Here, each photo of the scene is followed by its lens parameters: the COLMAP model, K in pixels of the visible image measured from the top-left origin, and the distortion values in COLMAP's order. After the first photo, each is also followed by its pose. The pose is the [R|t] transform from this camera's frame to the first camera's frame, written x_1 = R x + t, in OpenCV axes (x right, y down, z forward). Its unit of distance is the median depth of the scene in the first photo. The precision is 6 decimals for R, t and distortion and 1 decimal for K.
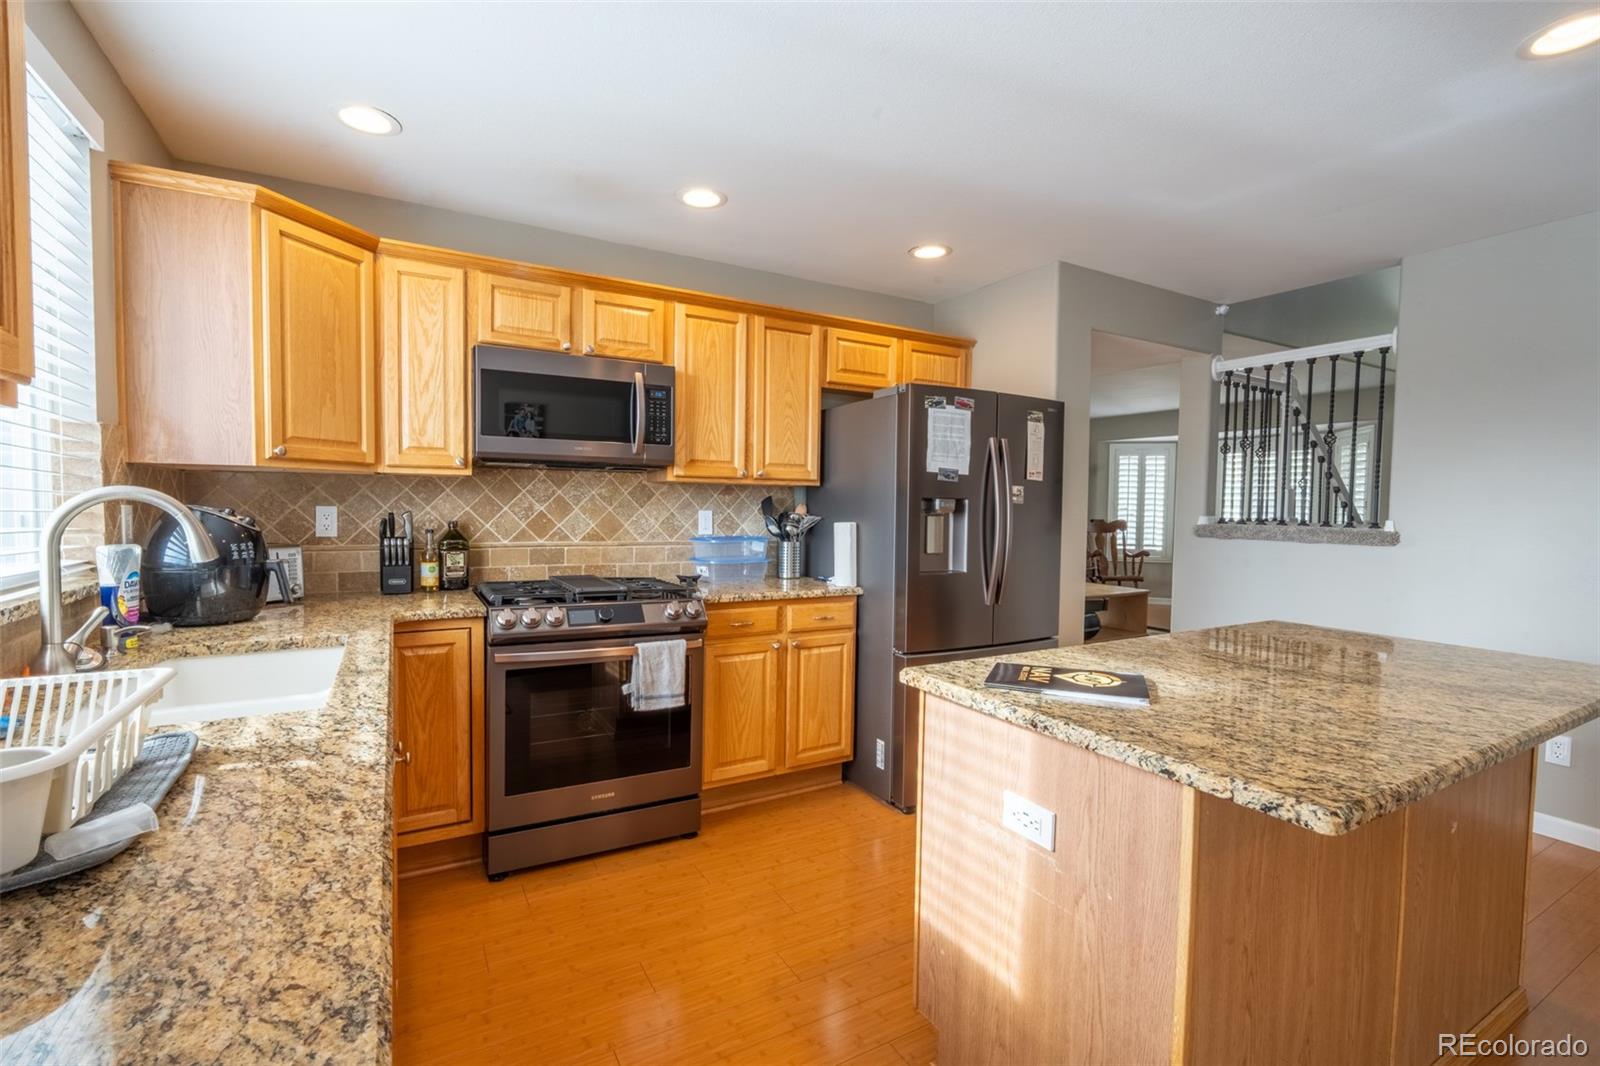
lens RADIAL K [[718.6, 0, 796.5], [0, 718.6, 535.1], [0, 0, 1]] dist [-0.004868, 0.000735]
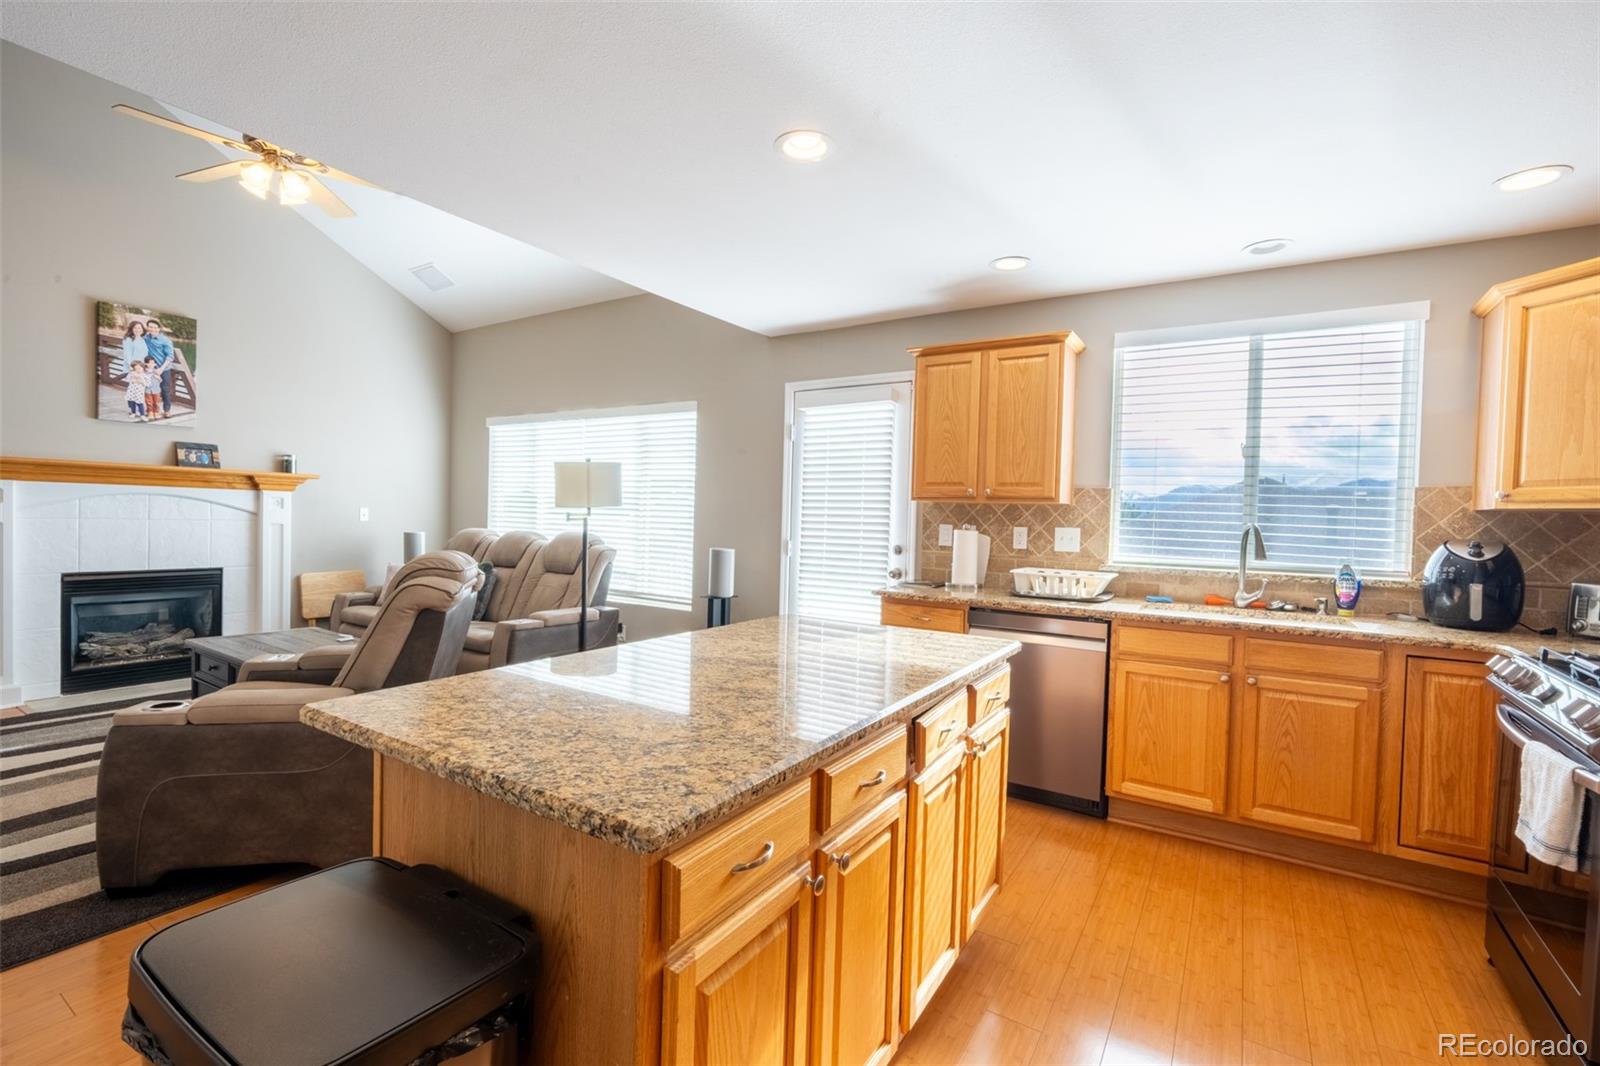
lens RADIAL K [[718.6, 0, 796.5], [0, 718.6, 535.1], [0, 0, 1]] dist [-0.004868, 0.000735]
pose [[-0.879348, -0.024952, -0.475526, 0.626563], [-0.059446, 0.996566, 0.057635, -0.036967], [0.472455, 0.078949, -0.877812, 1.073674]]
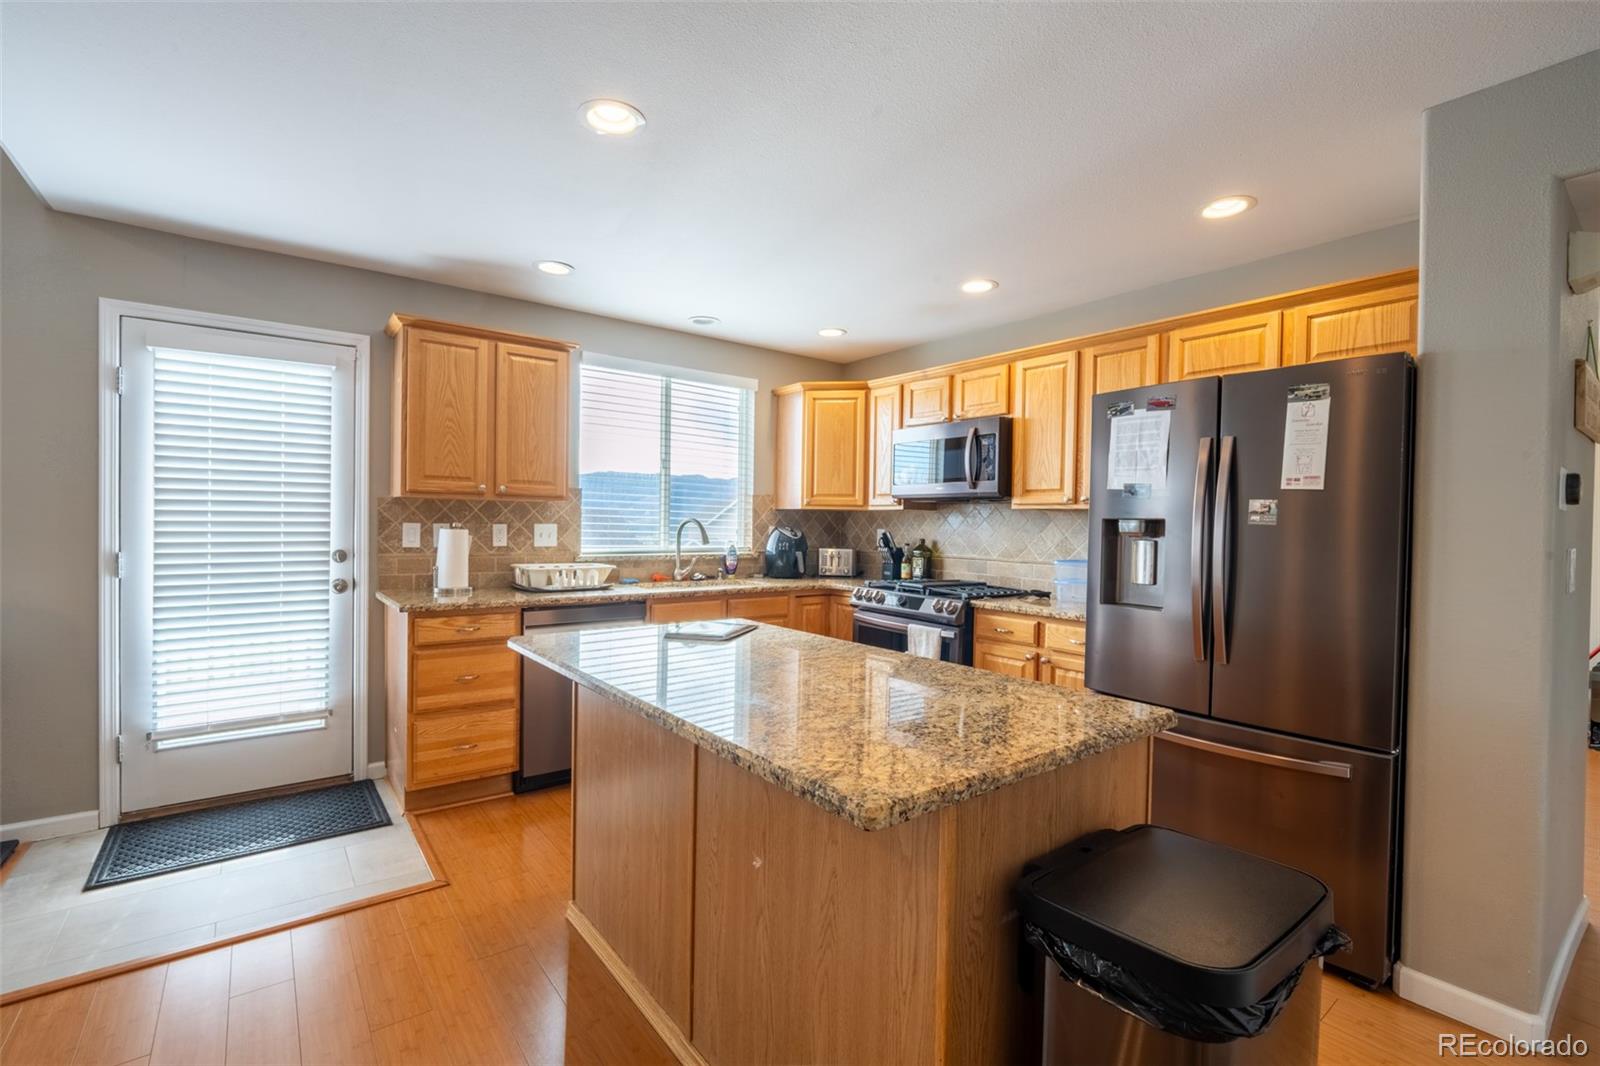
lens RADIAL K [[704.0, 0, 805.4], [0, 704.0, 539.7], [0, 0, 1]] dist [-0.003491, -0.000142]
pose [[0.148627, 0.011590, -0.988825, 0.969652], [-0.055445, 0.998456, 0.003369, -0.008247], [0.987338, 0.054325, 0.149040, 0.493845]]
